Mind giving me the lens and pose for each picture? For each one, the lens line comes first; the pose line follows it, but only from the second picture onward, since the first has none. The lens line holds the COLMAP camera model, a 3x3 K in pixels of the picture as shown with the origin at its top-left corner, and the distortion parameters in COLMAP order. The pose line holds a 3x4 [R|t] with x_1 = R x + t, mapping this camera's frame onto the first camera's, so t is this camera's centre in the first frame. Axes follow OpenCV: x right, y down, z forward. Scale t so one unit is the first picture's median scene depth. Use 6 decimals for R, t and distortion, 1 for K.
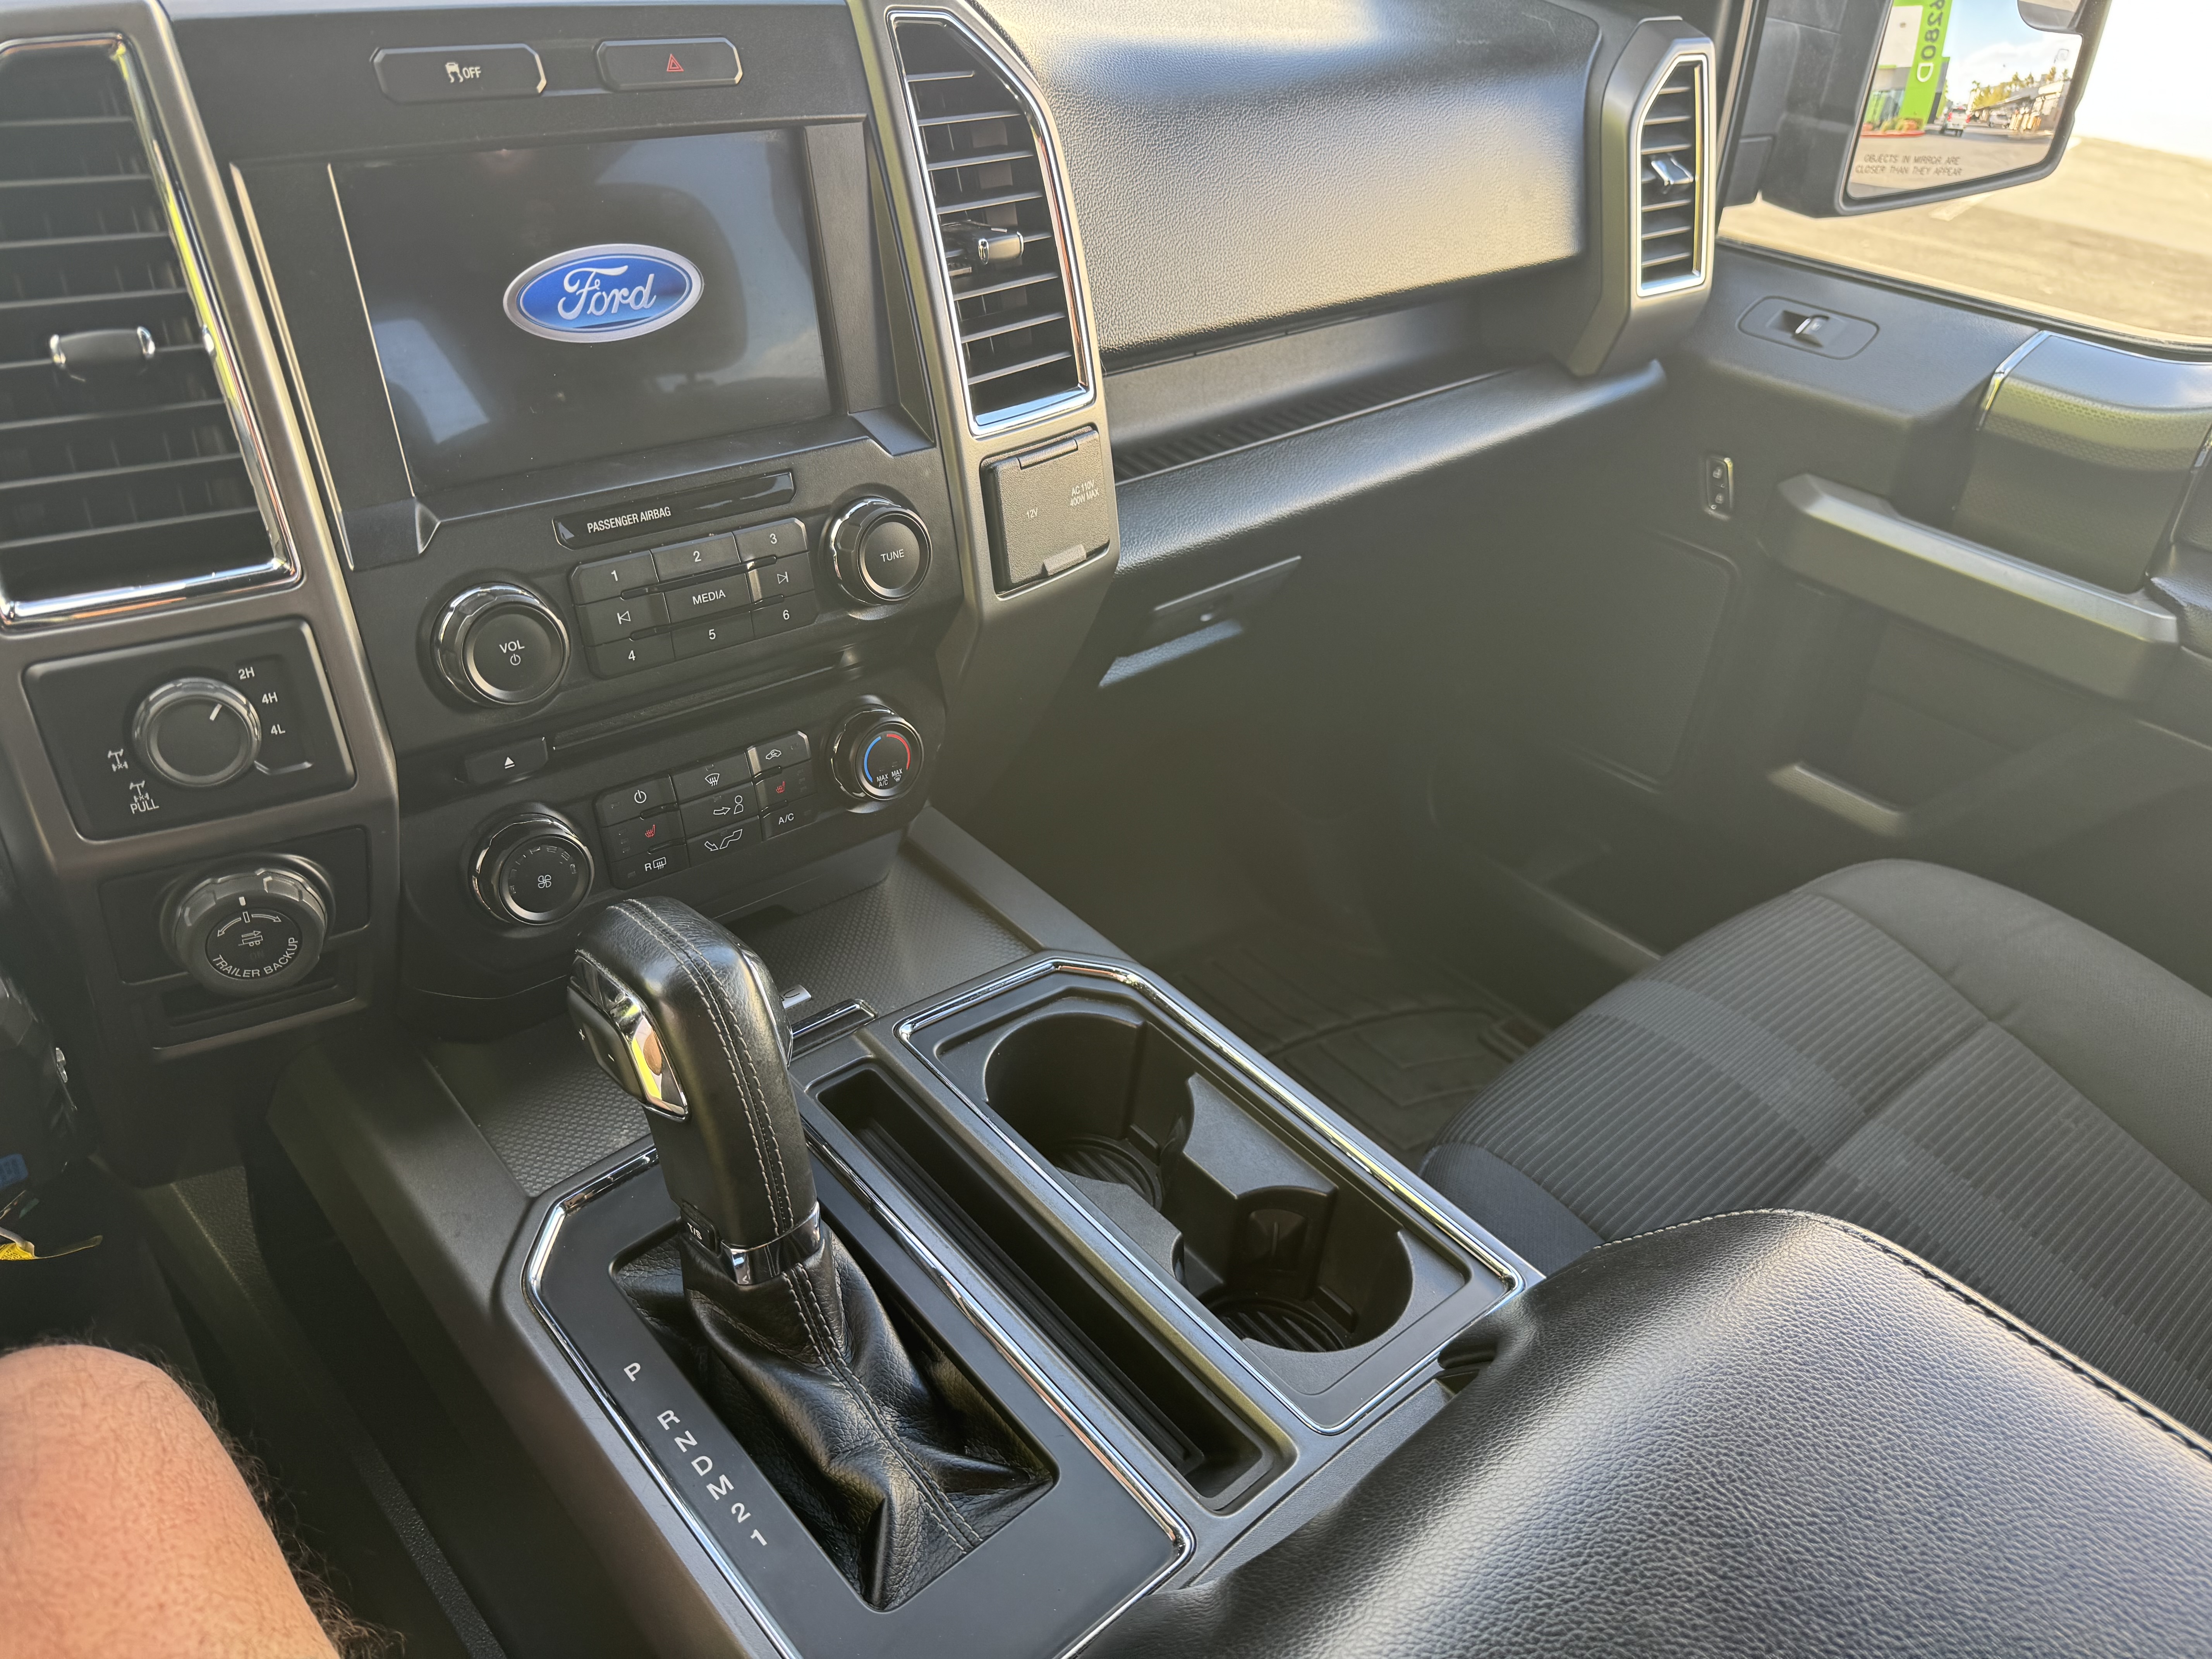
lens RADIAL K [[1591.7, 0, 1106.0], [0, 1591.7, 829.5], [0, 0, 1]] dist [0.007867, -0.008578]
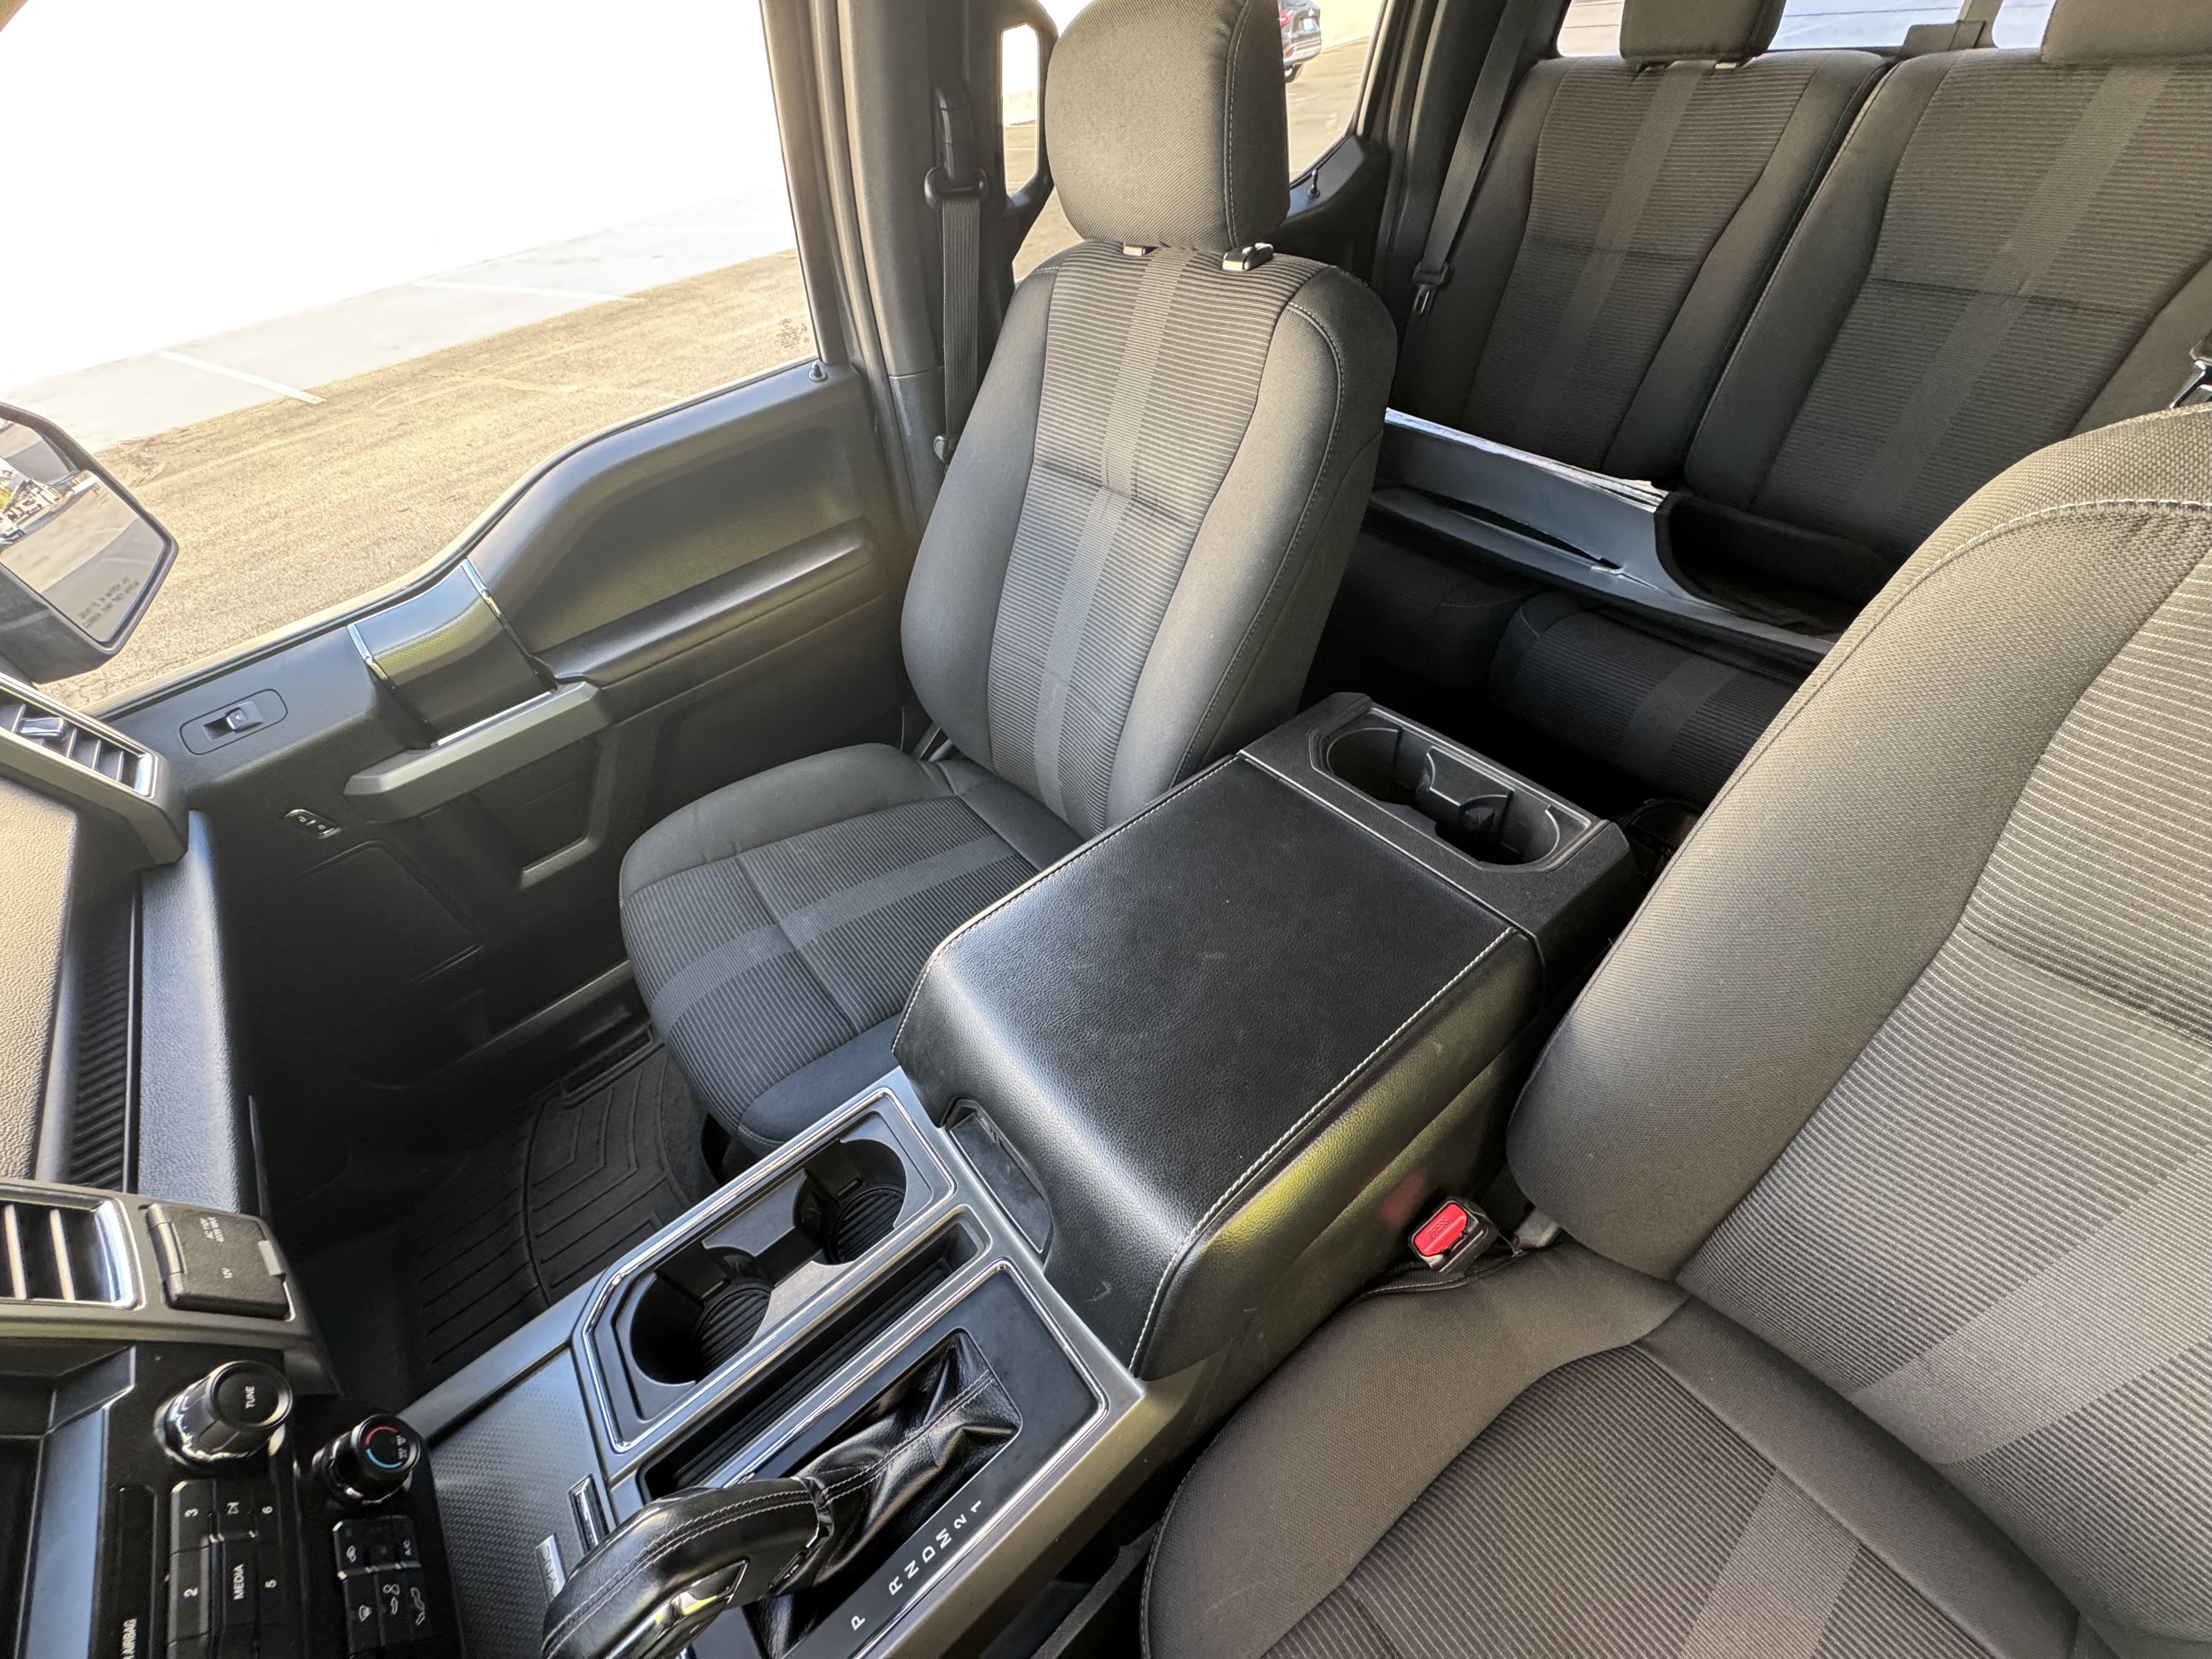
lens RADIAL K [[868.4, 0, 1106.0], [0, 868.4, 829.5], [0, 0, 1]] dist [-0.002021, -0.000238]
pose [[0.044794, -0.764665, 0.642869, -0.211081], [0.647145, 0.512450, 0.564445, -0.364448], [-0.761049, 0.390746, 0.517804, 0.032154]]
